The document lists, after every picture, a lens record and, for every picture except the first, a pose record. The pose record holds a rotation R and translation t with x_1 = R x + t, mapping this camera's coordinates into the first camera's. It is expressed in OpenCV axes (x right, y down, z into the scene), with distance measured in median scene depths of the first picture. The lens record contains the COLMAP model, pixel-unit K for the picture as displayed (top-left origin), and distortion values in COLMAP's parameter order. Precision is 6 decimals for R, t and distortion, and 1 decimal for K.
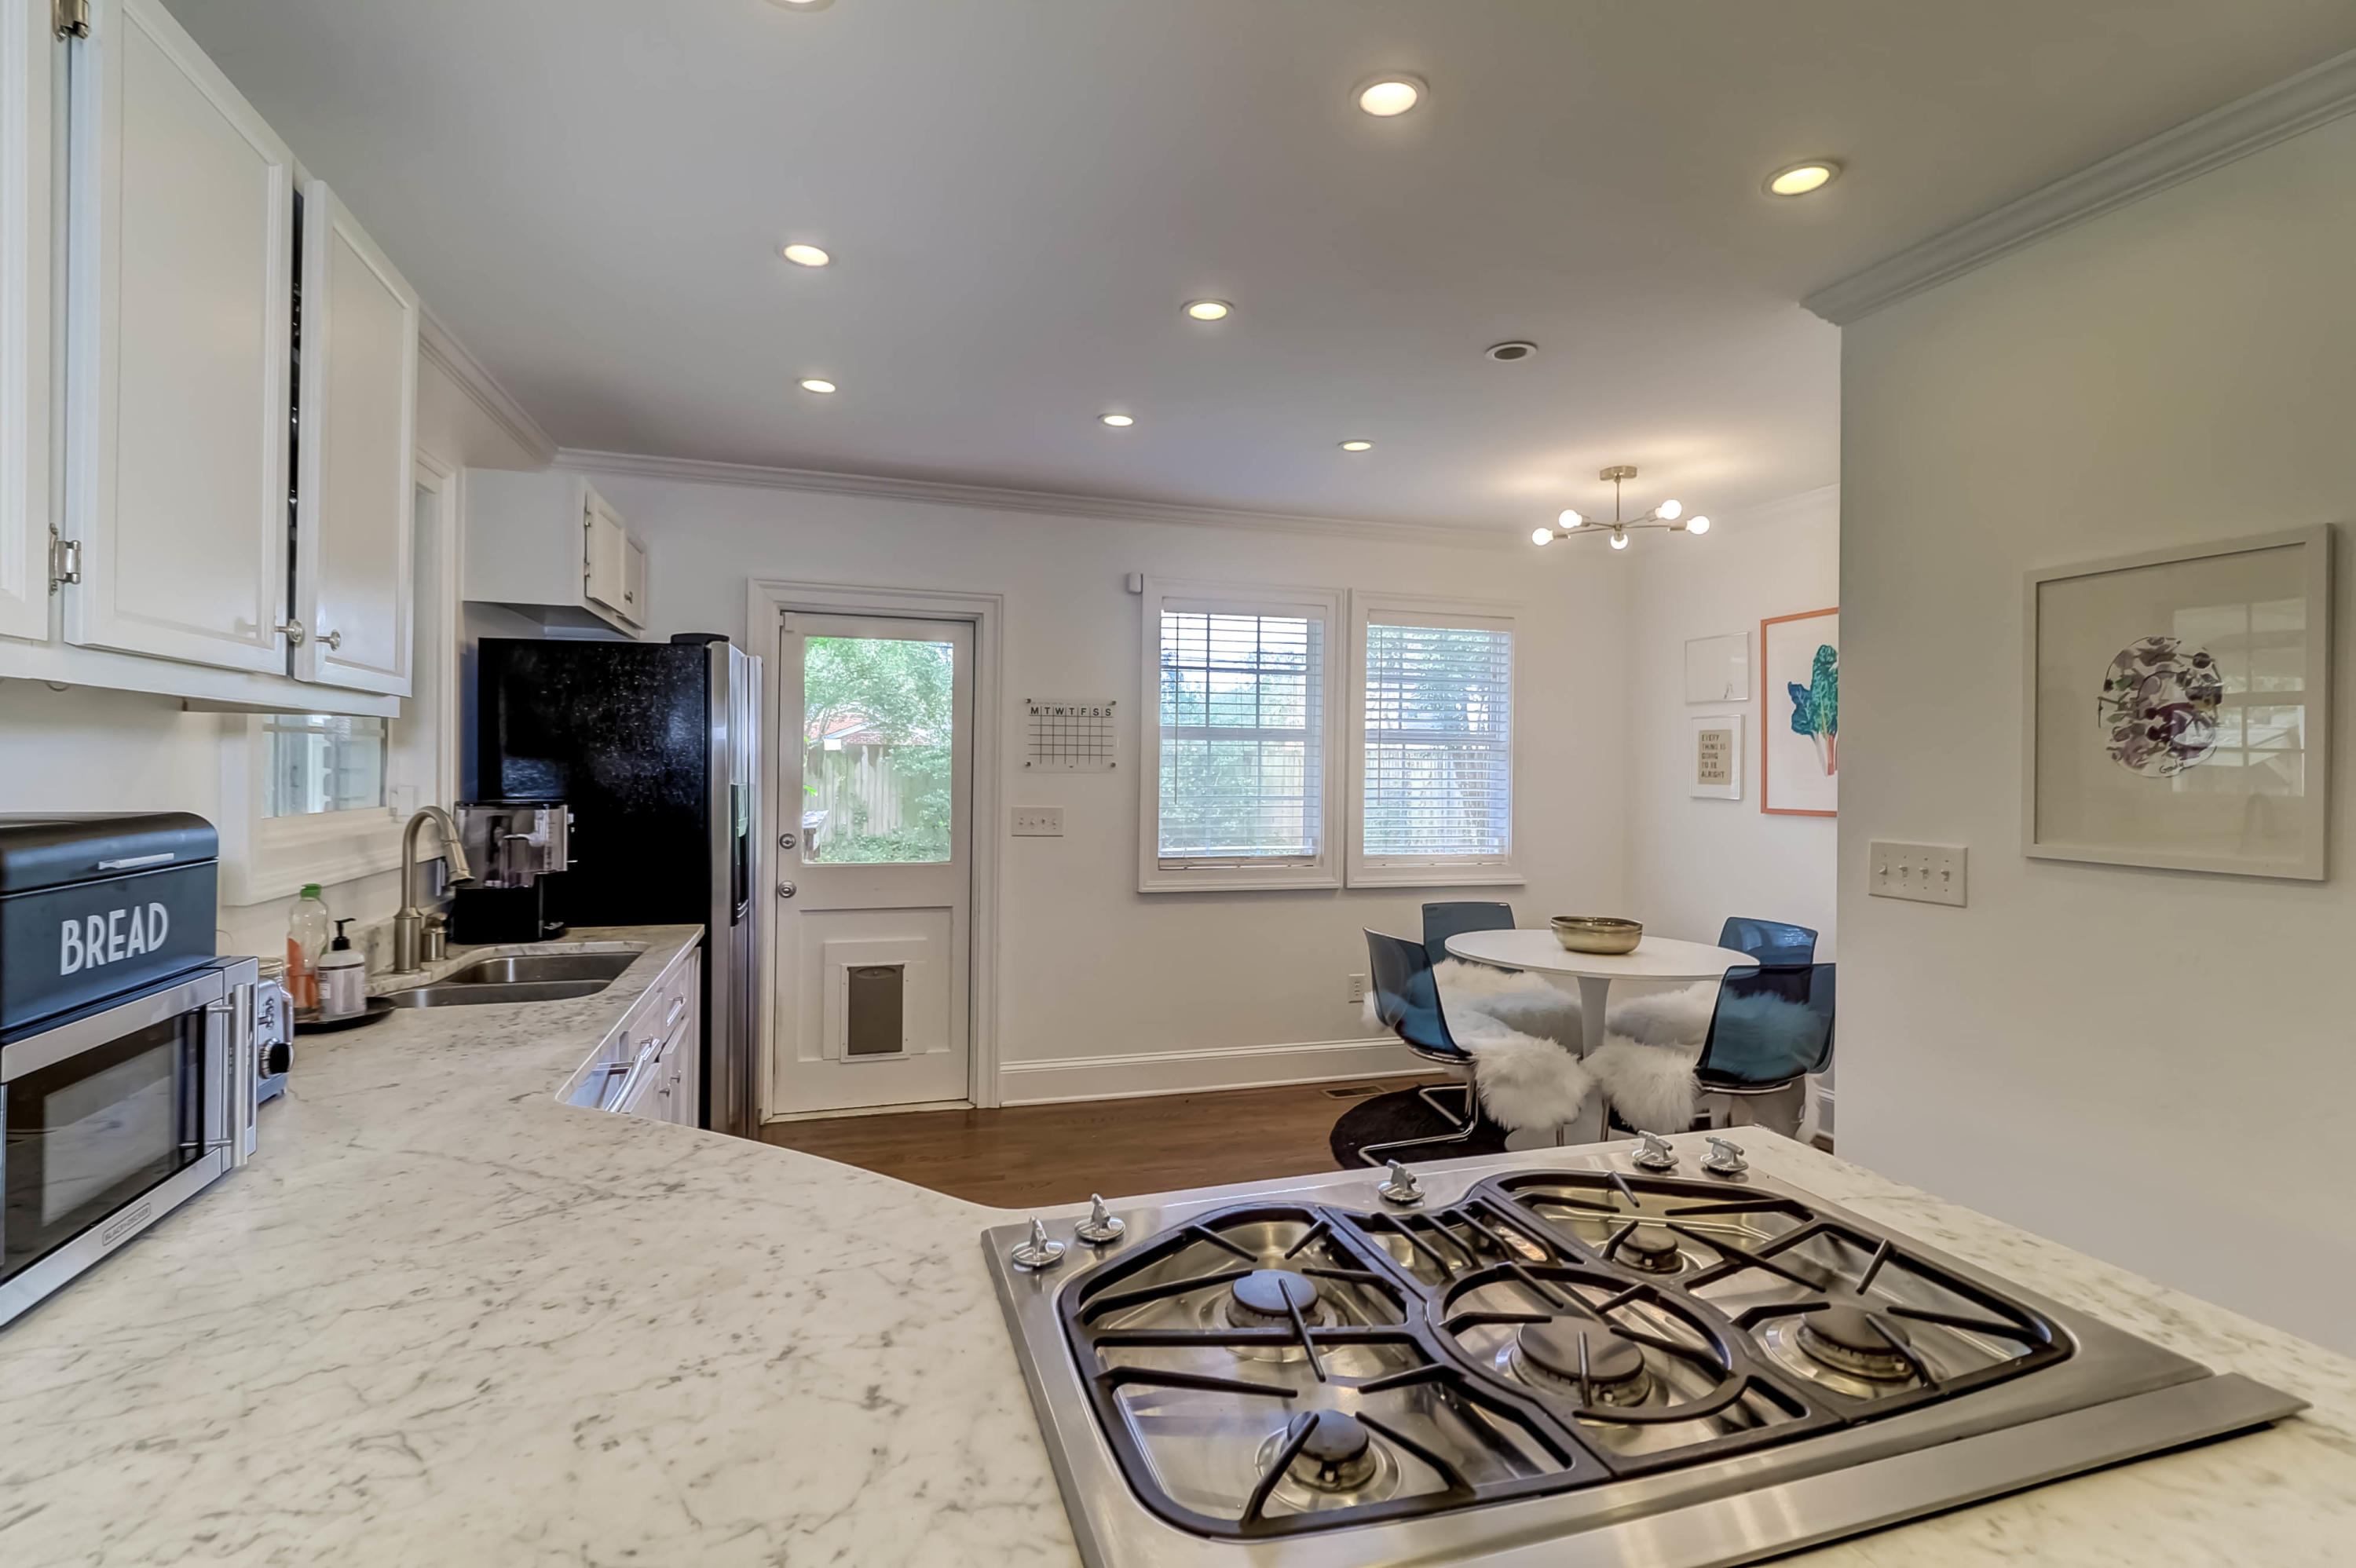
lens RADIAL K [[1076.9, 0, 1158.4], [0, 1076.9, 777.3], [0, 0, 1]] dist [0.006009, -0.001845]
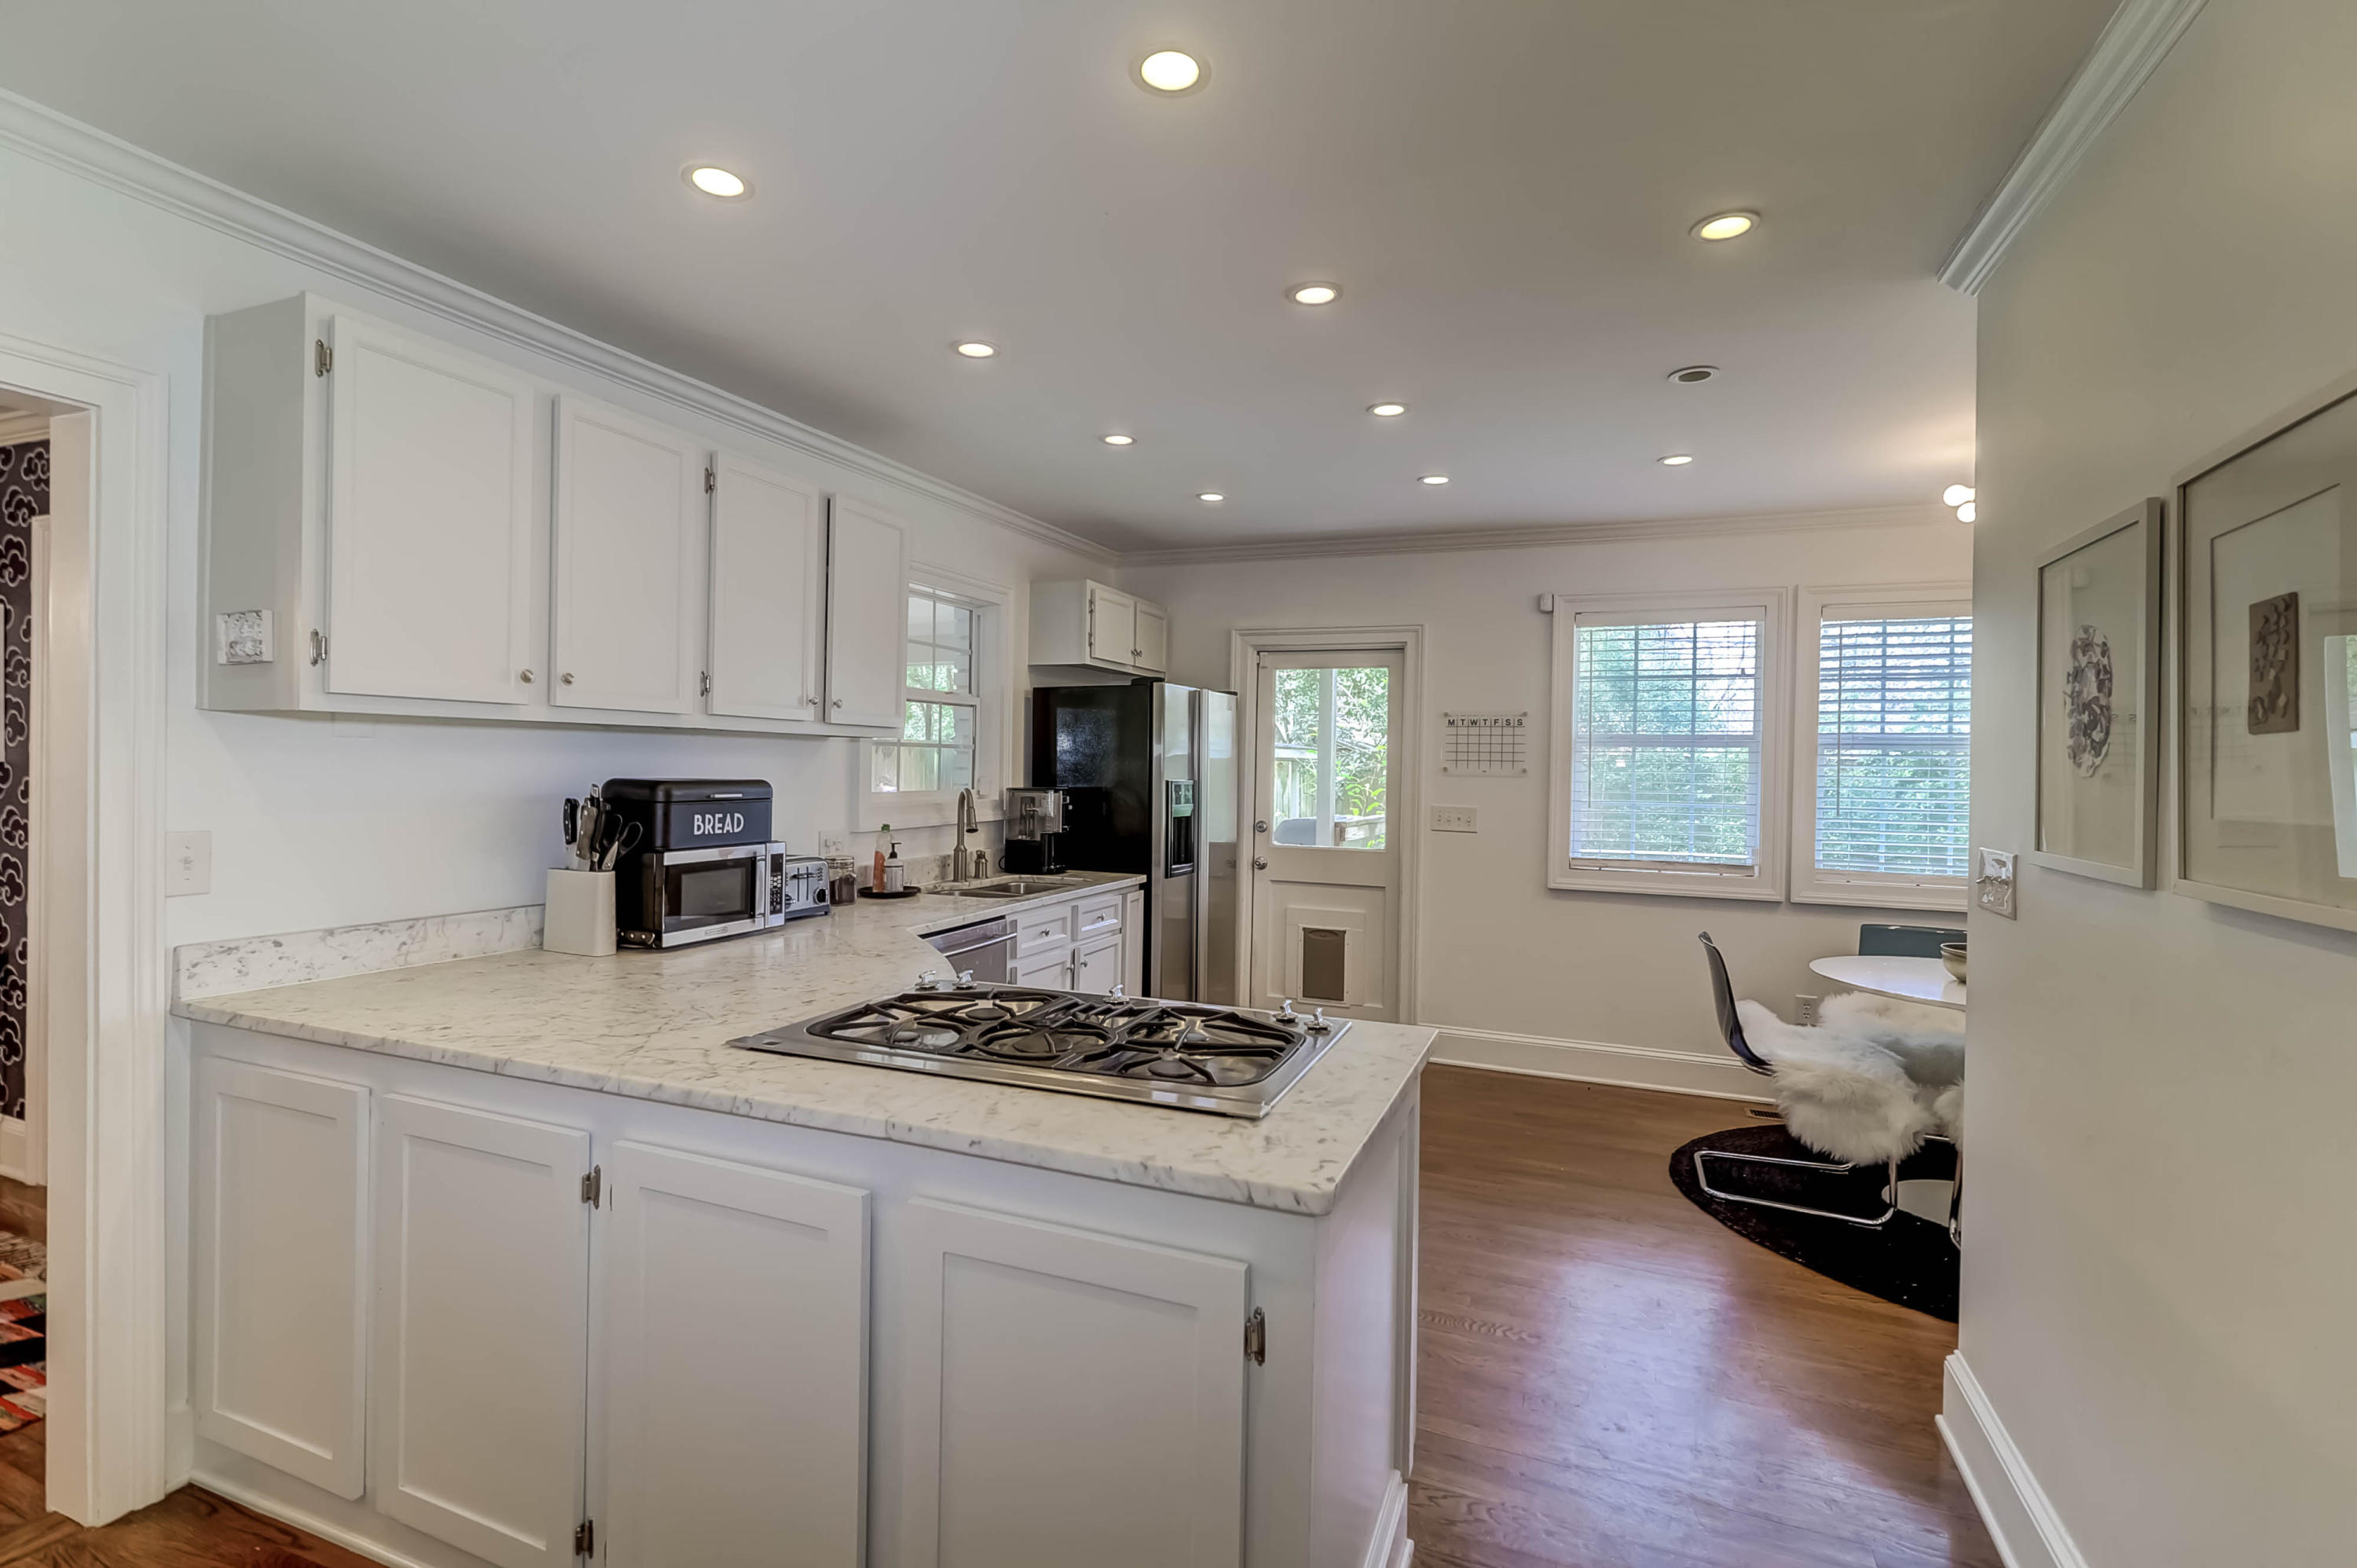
lens RADIAL K [[1077.4, 0, 1168.1], [0, 1077.4, 797.2], [0, 0, 1]] dist [0.006009, -0.001845]
pose [[0.774607, 0.021494, -0.632078, 0.391637], [-0.016138, 0.999769, 0.014220, 0.006533], [0.632237, -0.000814, 0.774774, -0.088938]]
